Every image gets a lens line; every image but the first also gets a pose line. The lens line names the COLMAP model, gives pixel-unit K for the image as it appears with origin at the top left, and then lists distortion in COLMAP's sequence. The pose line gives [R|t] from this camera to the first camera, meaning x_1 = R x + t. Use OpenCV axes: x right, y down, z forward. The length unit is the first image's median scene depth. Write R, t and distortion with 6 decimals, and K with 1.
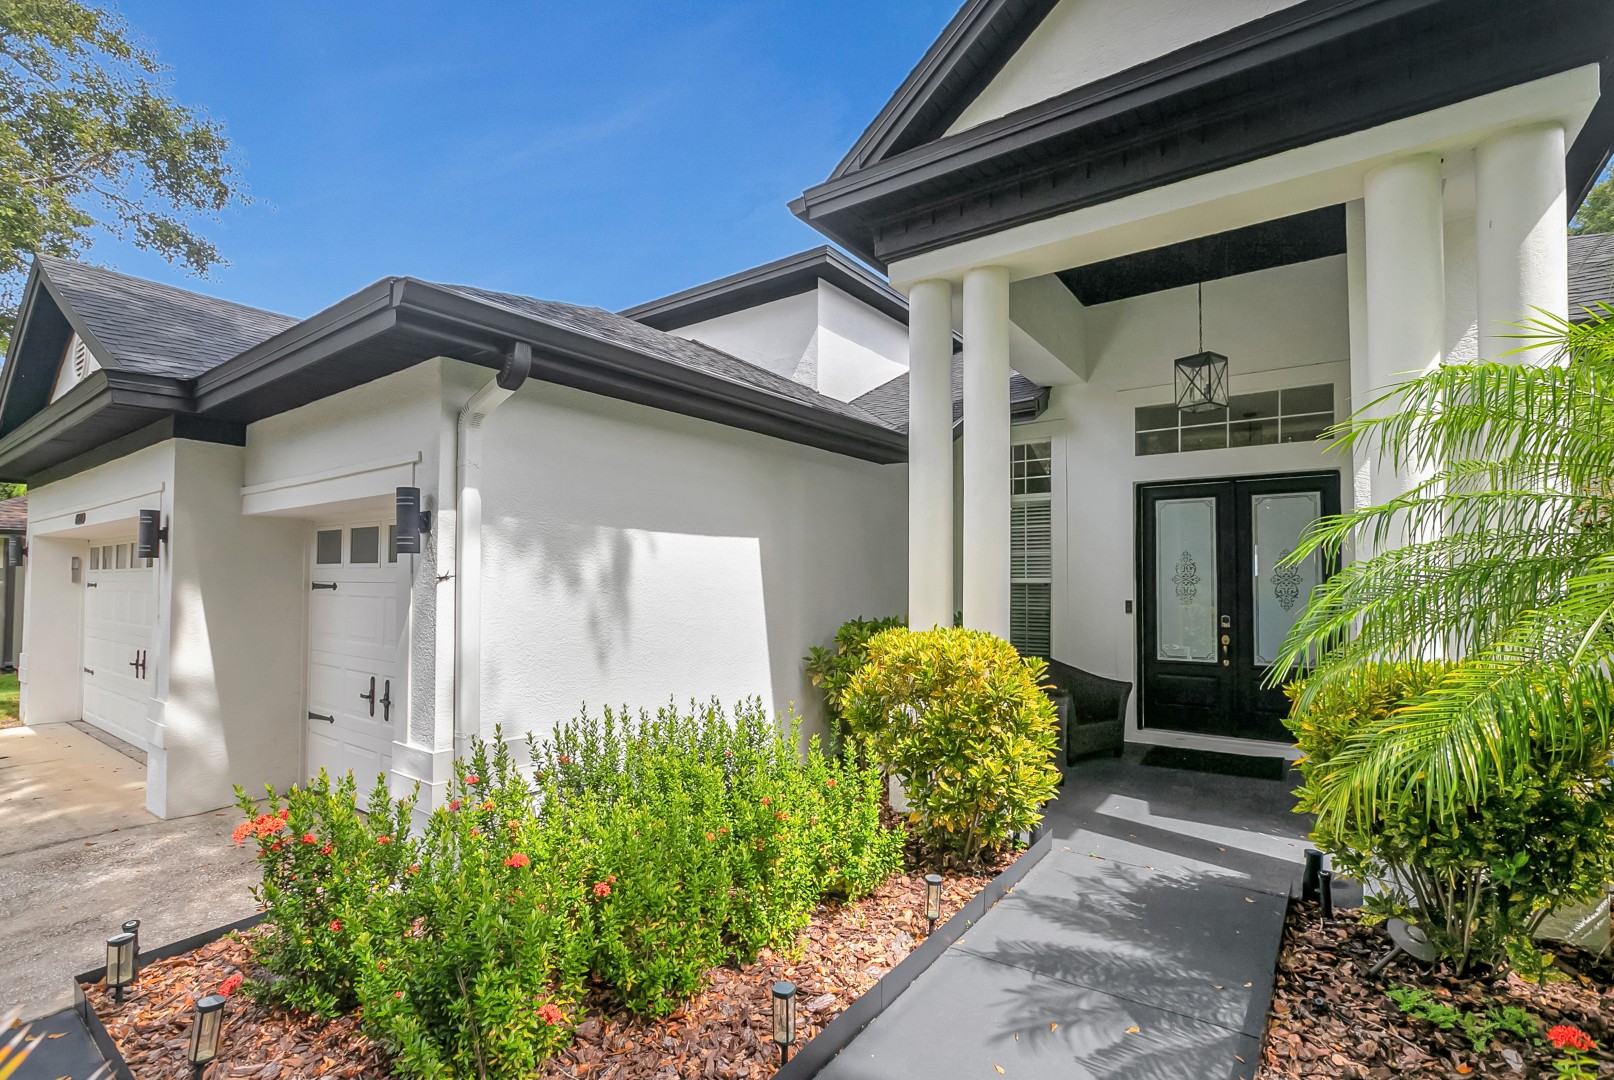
lens RADIAL K [[741.7, 0, 811.2], [0, 741.7, 539.7], [0, 0, 1]] dist [-0.002052, 0.000948]
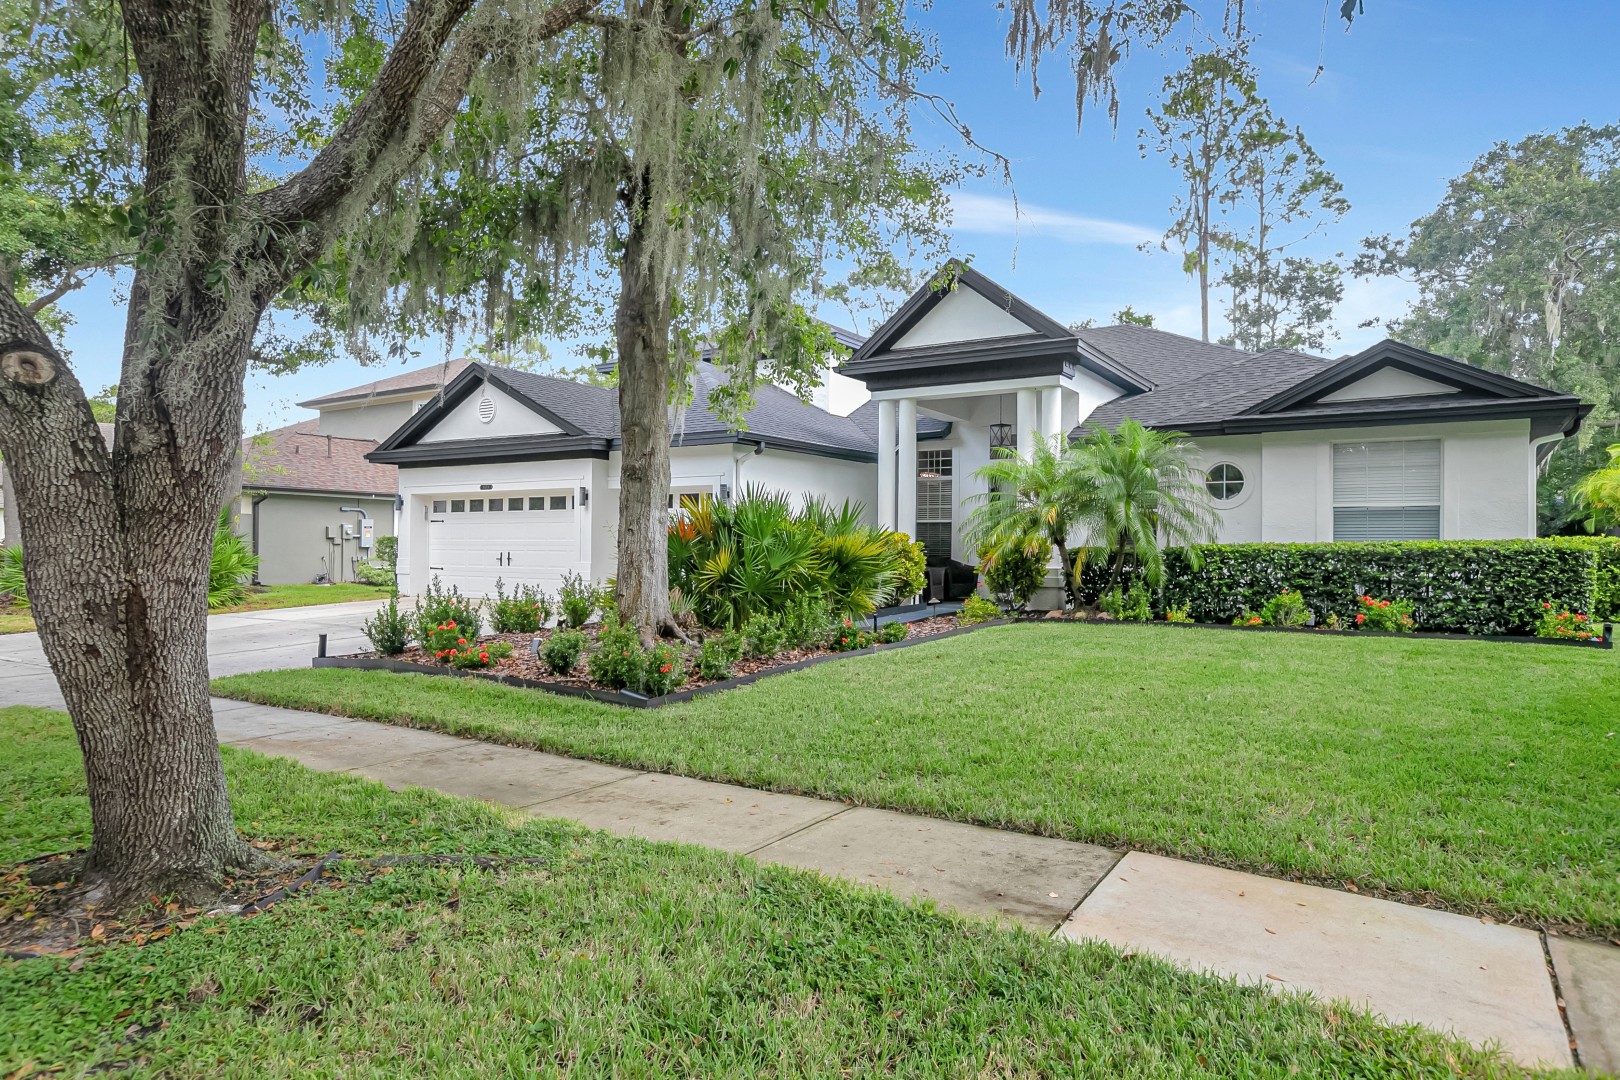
lens RADIAL K [[993.3, 0, 810.7], [0, 993.3, 533.8], [0, 0, 1]] dist [0.022836, 0.001389]
pose [[0.998290, -0.000743, 0.058446, -0.288961], [-0.002297, 0.998647, 0.051944, -0.056162], [-0.058405, -0.051990, 0.996938, -2.362577]]
